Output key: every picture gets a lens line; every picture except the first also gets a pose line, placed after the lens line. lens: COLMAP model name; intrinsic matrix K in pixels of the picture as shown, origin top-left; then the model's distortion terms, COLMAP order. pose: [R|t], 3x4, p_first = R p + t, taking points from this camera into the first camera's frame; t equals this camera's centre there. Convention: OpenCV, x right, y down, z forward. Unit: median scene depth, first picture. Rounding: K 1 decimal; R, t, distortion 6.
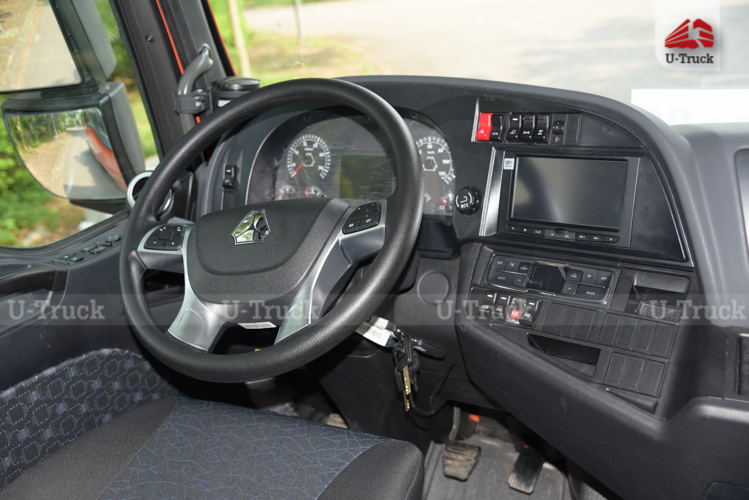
lens RADIAL K [[702.1, 0, 374.5], [0, 702.1, 250.0], [0, 0, 1]] dist [-0.018782, -0.009836]
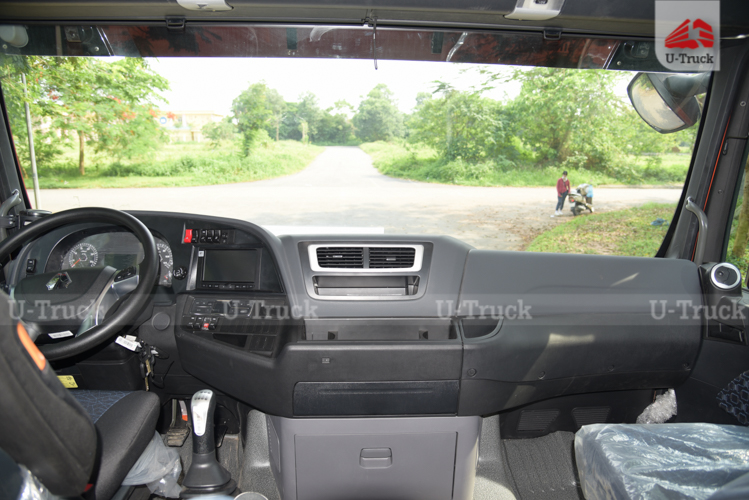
lens RADIAL K [[502.9, 0, 376.0], [0, 502.9, 260.3], [0, 0, 1]] dist [-0.065408, 0.005922]
pose [[0.870275, 0.017976, 0.492238, -0.076157], [0.088305, 0.977450, -0.191817, 0.210678], [-0.484586, 0.210401, 0.849063, -0.451129]]
